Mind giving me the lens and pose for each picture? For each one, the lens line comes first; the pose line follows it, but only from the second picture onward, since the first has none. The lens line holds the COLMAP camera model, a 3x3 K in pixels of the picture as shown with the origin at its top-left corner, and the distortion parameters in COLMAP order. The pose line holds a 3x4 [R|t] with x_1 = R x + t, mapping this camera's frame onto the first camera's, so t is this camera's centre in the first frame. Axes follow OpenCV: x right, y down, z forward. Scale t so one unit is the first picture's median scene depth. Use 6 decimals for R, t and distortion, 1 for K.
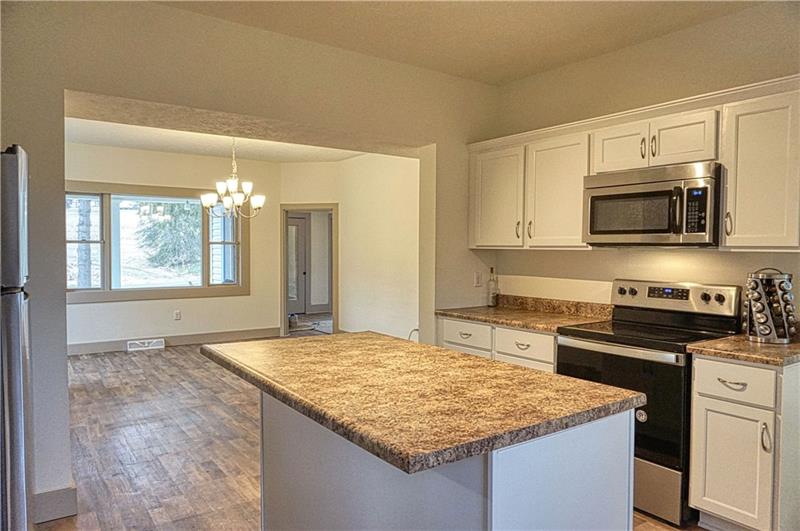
lens RADIAL K [[539.4, 0, 401.0], [0, 539.4, 266.4], [0, 0, 1]] dist [-0.040652, 0.016425]
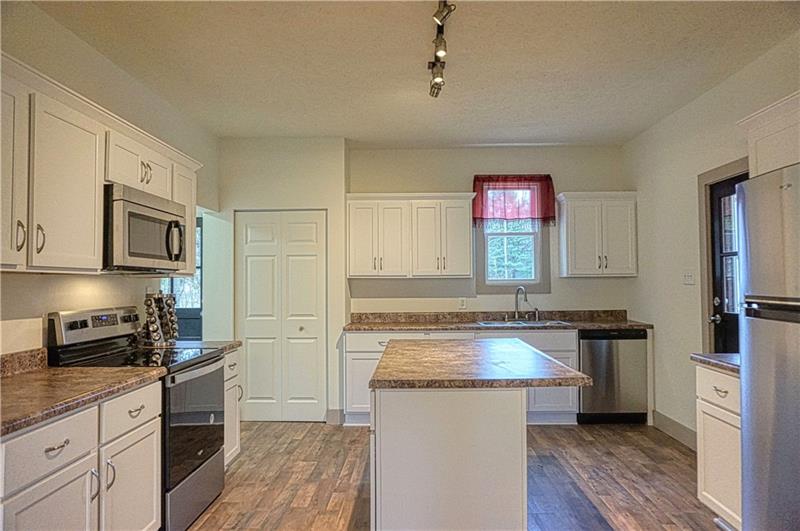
lens RADIAL K [[539.4, 0, 404.3], [0, 539.4, 262.8], [0, 0, 1]] dist [-0.040652, 0.016425]
pose [[-0.800915, 0.024750, 0.598267, -0.433746], [0.022523, 0.999684, -0.011204, -0.026298], [-0.598355, 0.004501, -0.801219, 1.243569]]
